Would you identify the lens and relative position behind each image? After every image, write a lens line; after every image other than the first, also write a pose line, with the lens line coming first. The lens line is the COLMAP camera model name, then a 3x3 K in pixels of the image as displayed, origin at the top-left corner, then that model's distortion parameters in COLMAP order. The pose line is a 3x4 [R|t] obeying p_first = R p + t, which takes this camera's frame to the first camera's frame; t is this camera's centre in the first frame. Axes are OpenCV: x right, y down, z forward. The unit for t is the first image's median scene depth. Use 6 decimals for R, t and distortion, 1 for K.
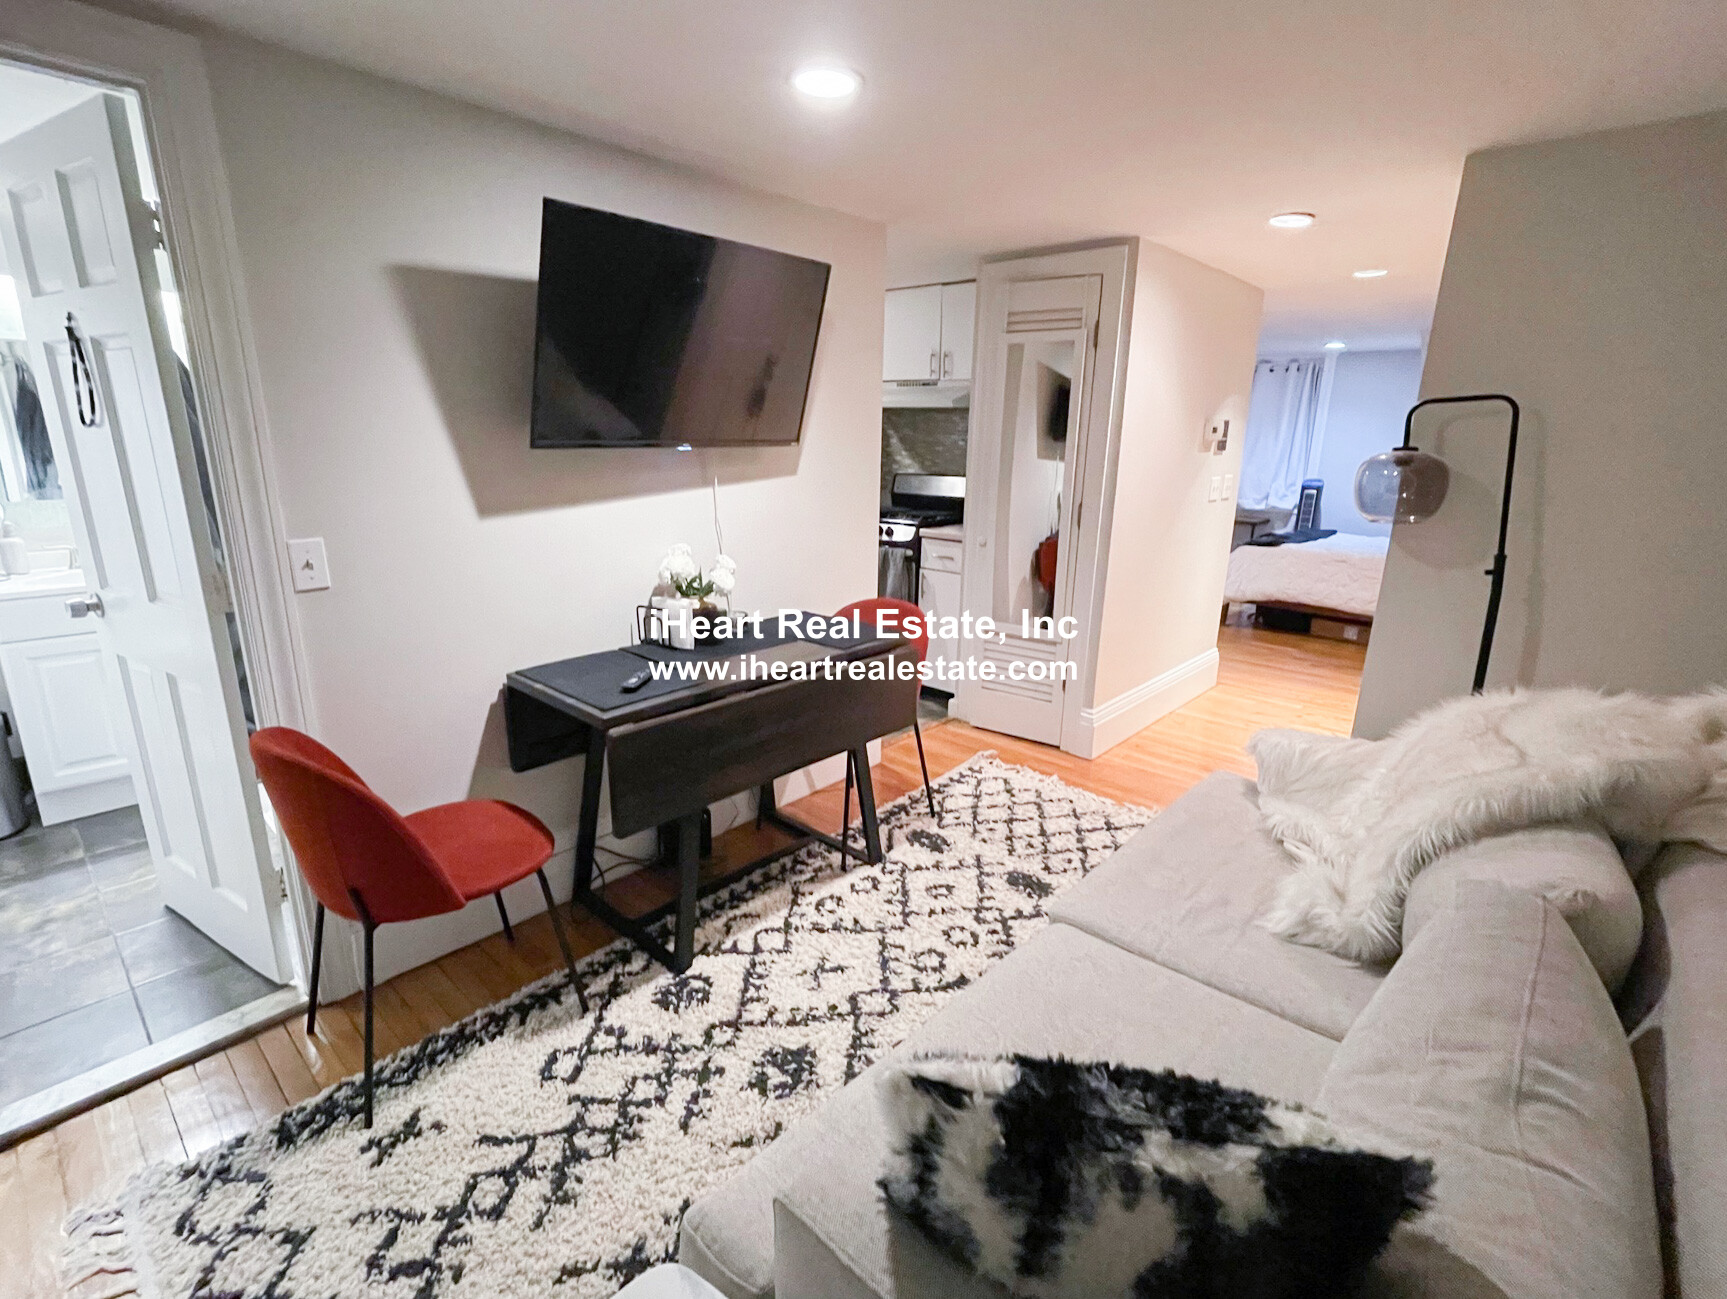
lens RADIAL K [[814.3, 0, 864.6], [0, 814.3, 630.8], [0, 0, 1]] dist [0.016424, 0.000287]
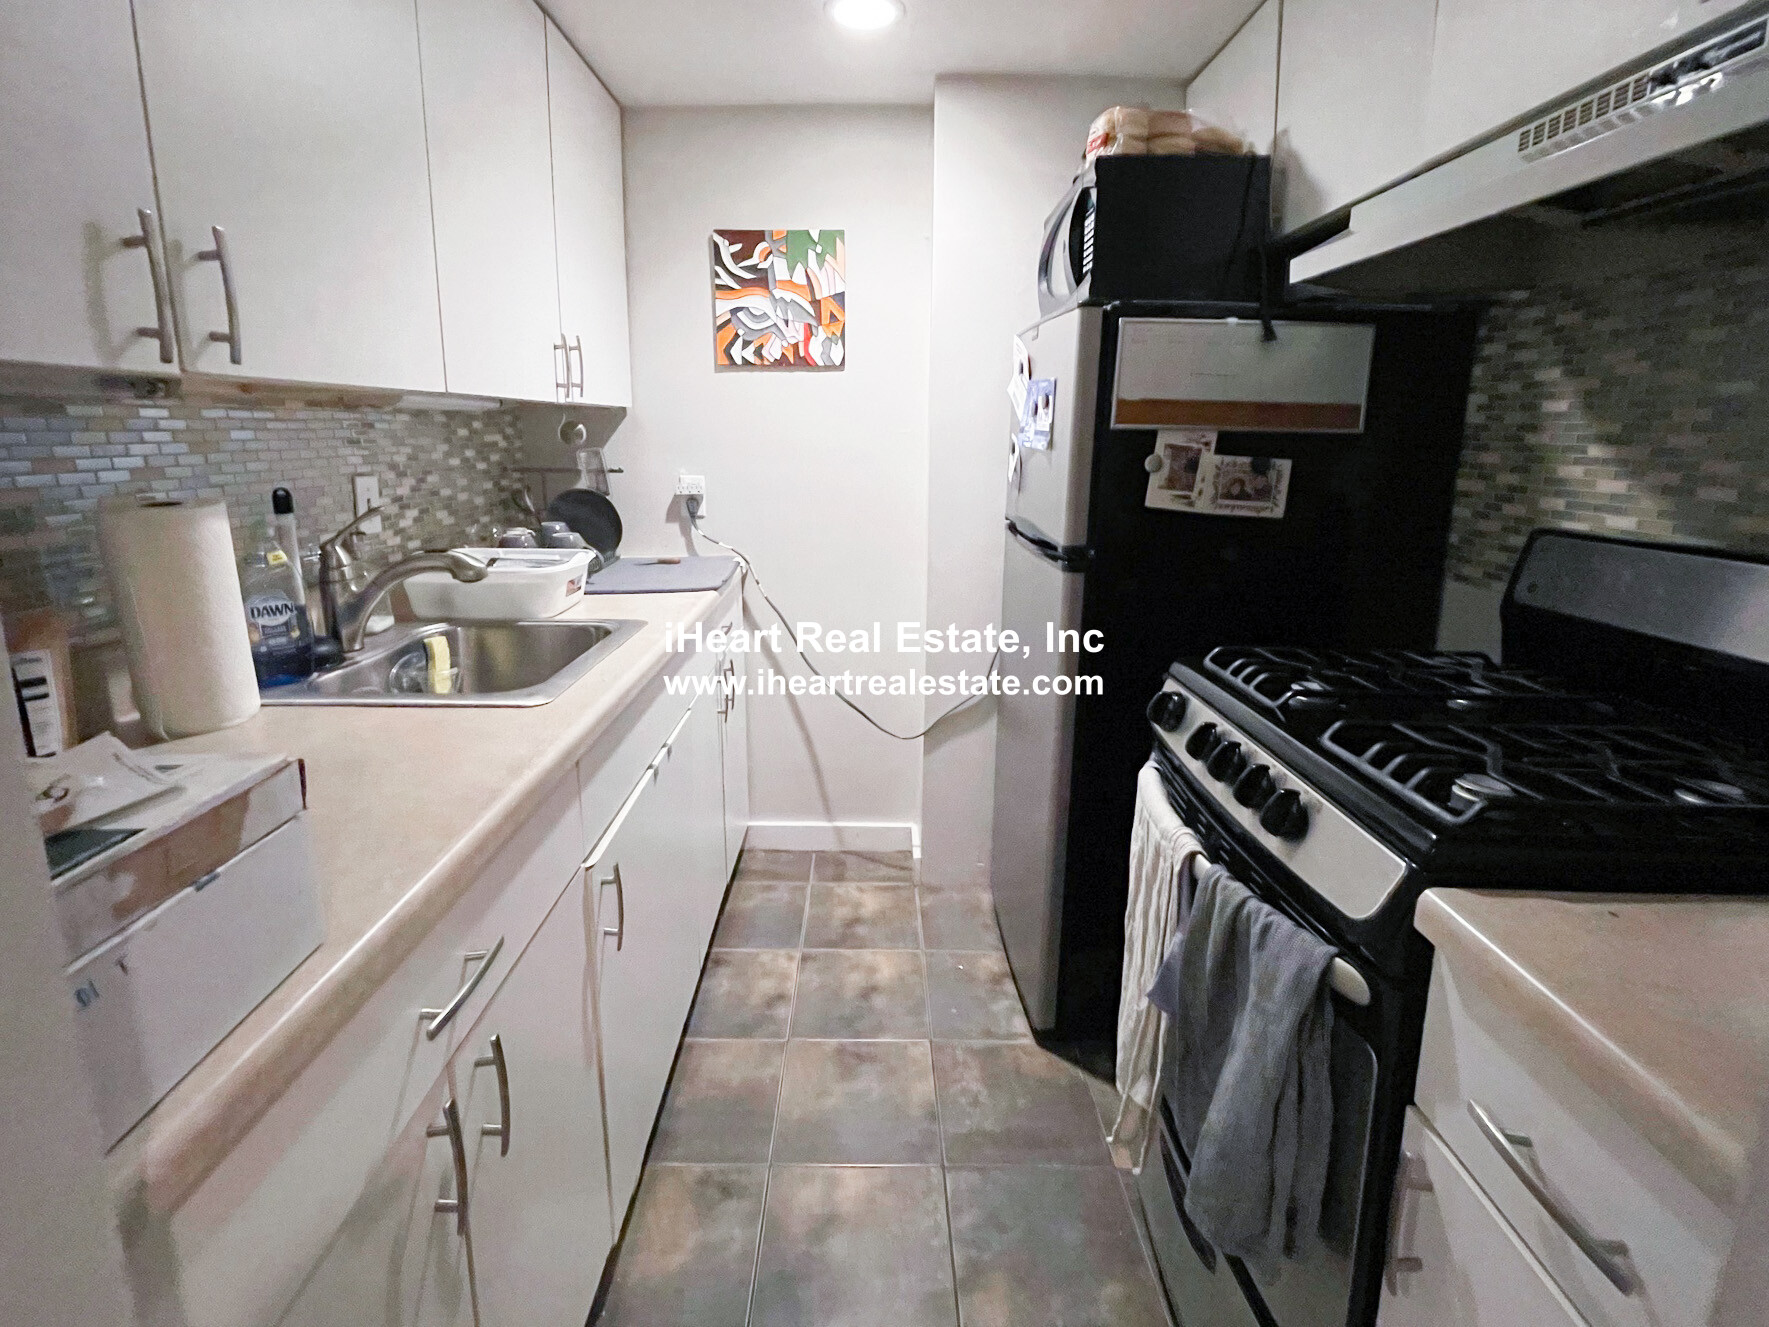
lens RADIAL K [[816.2, 0, 860.7], [0, 816.2, 574.1], [0, 0, 1]] dist [0.002110, 0.000217]
pose [[0.654042, 0.121743, -0.746597, 0.205469], [-0.179153, 0.983815, 0.003481, -0.314413], [0.734938, 0.131479, 0.665267, 1.493220]]
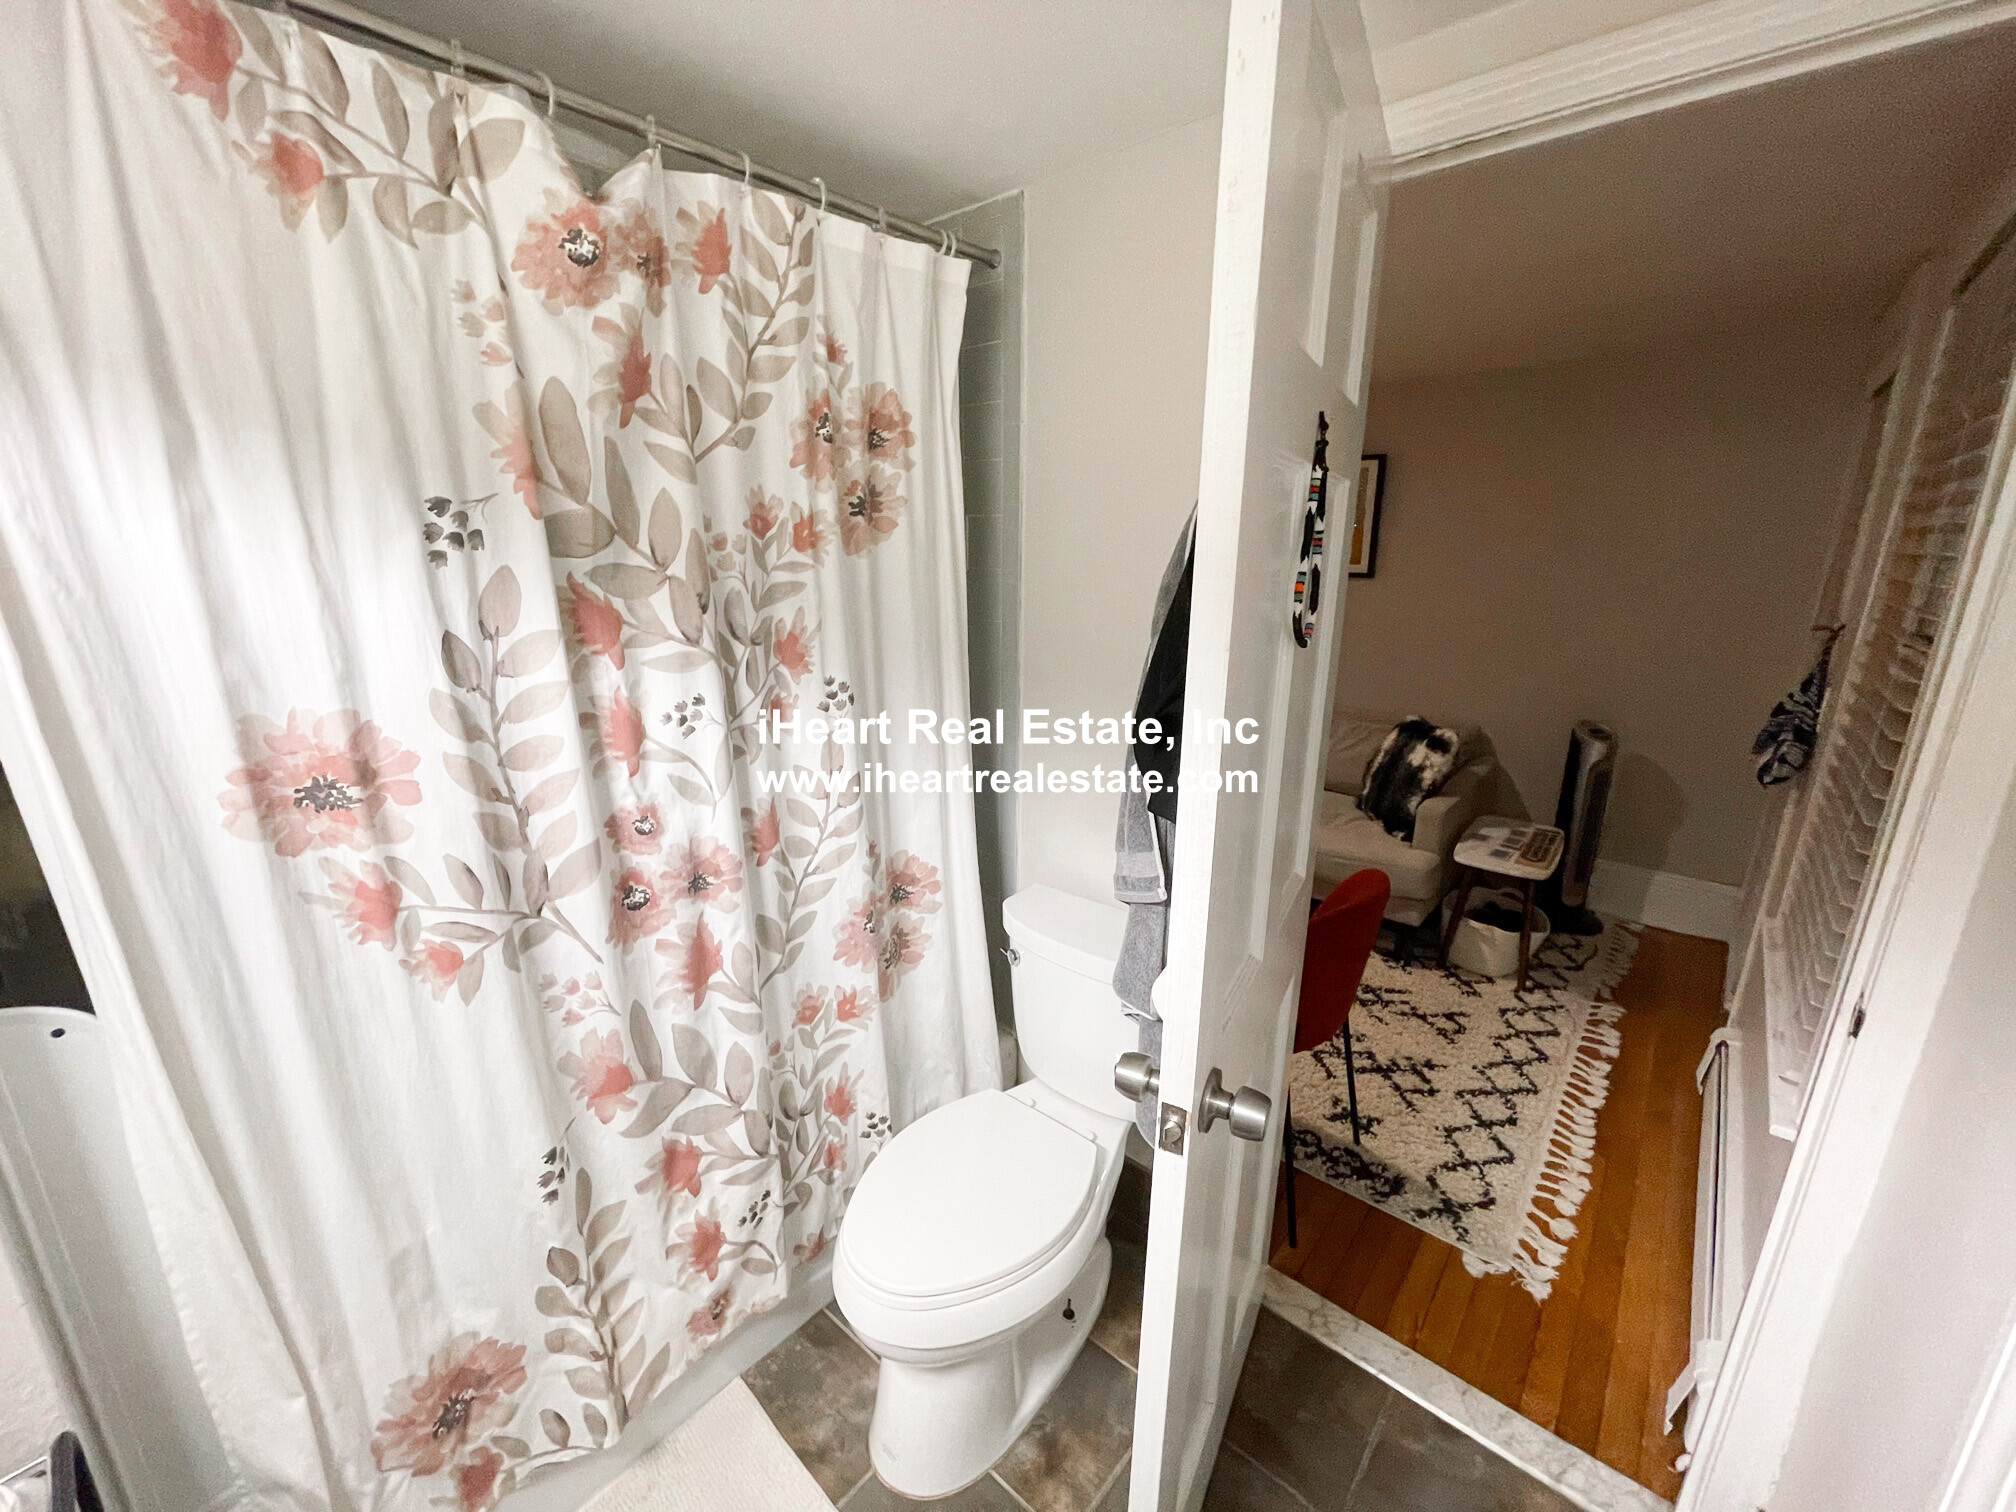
lens RADIAL K [[813.5, 0, 971.6], [0, 813.5, 765.3], [0, 0, 1]] dist [0.000856, 0.000350]
pose [[0.001308, -0.279900, 0.960028, -1.223283], [0.249341, 0.929798, 0.270747, -0.301691], [-0.968415, 0.239020, 0.071007, 1.011518]]
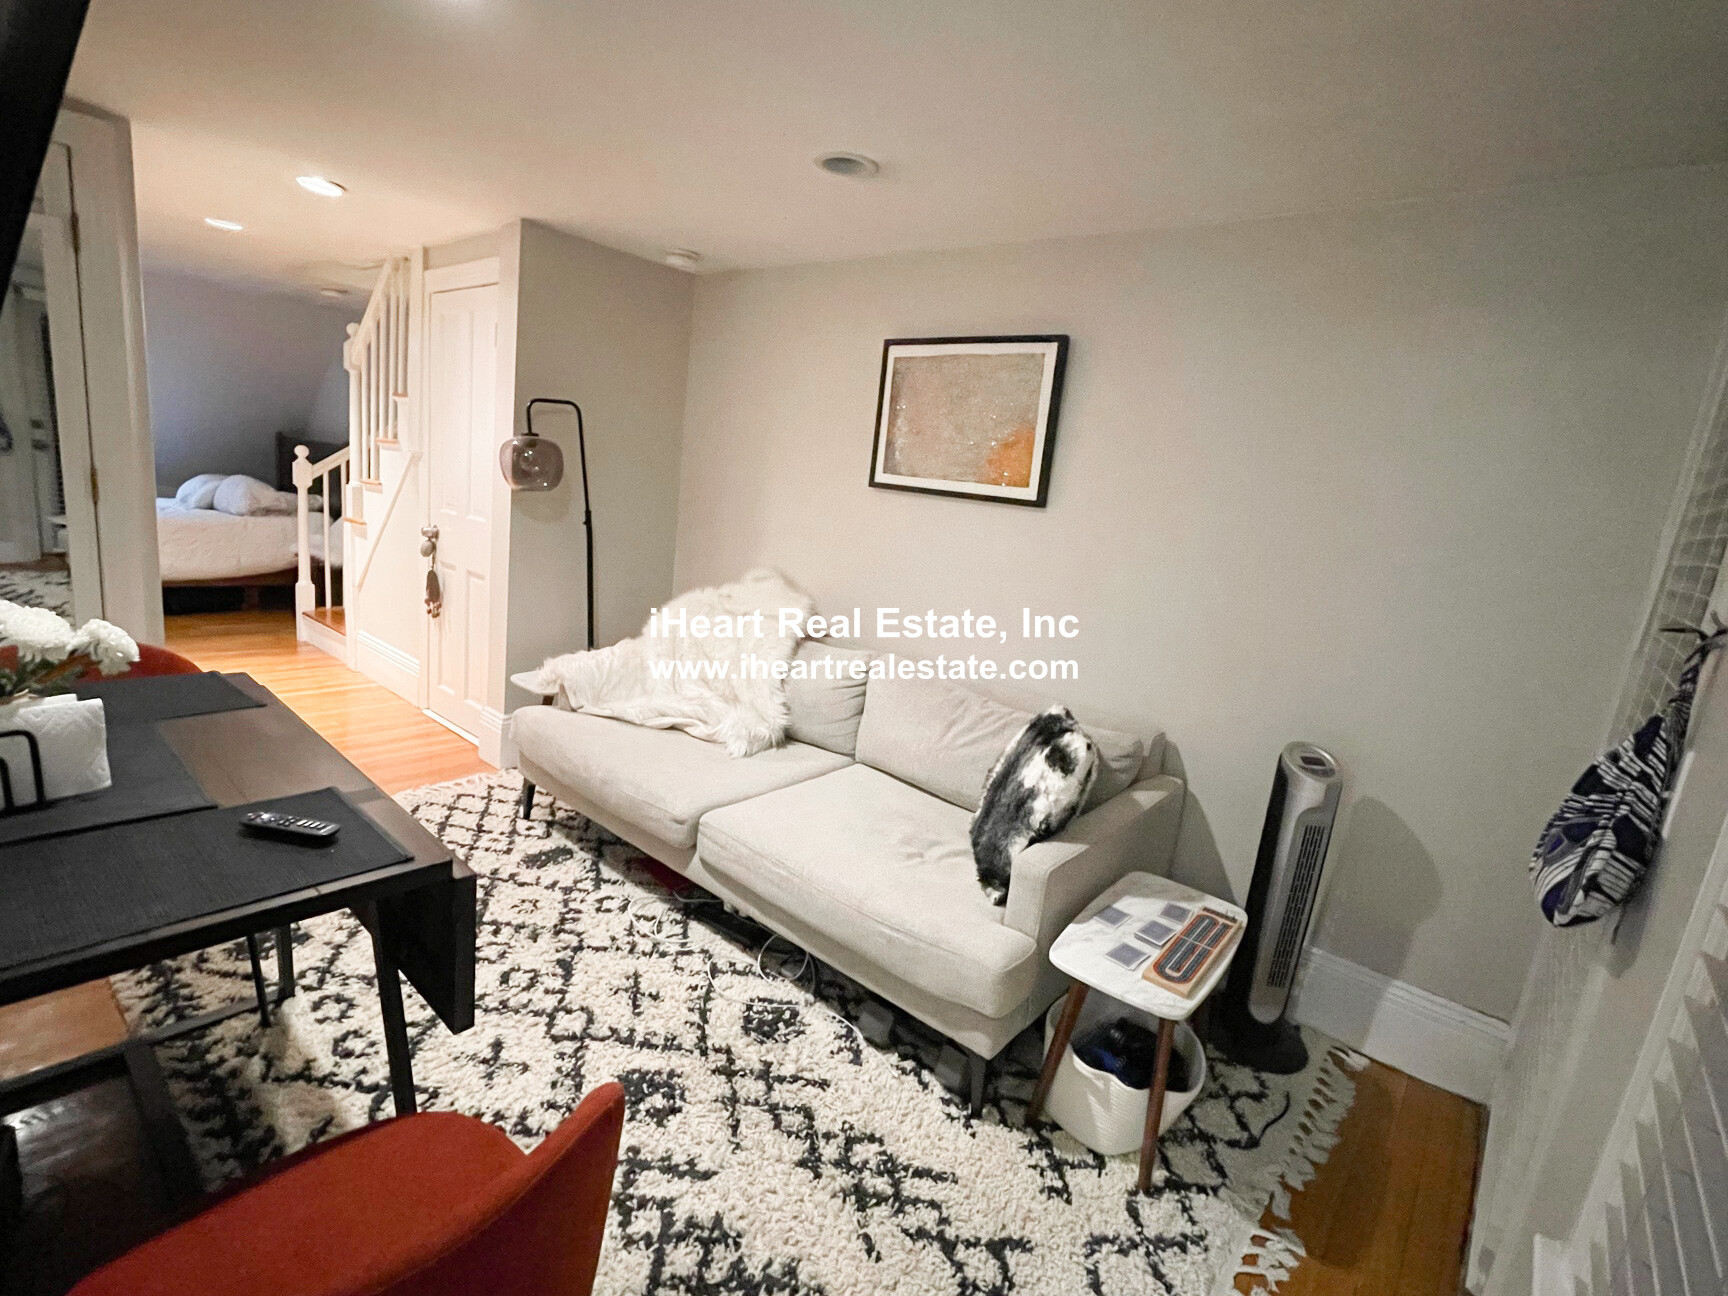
lens RADIAL K [[816.5, 0, 825.9], [0, 816.5, 654.8], [0, 0, 1]] dist [-0.000223, 0.000062]
pose [[-0.011047, -0.222279, 0.974921, -0.743687], [0.134522, 0.965787, 0.221721, -0.110843], [-0.990849, 0.133598, 0.019232, 0.582254]]
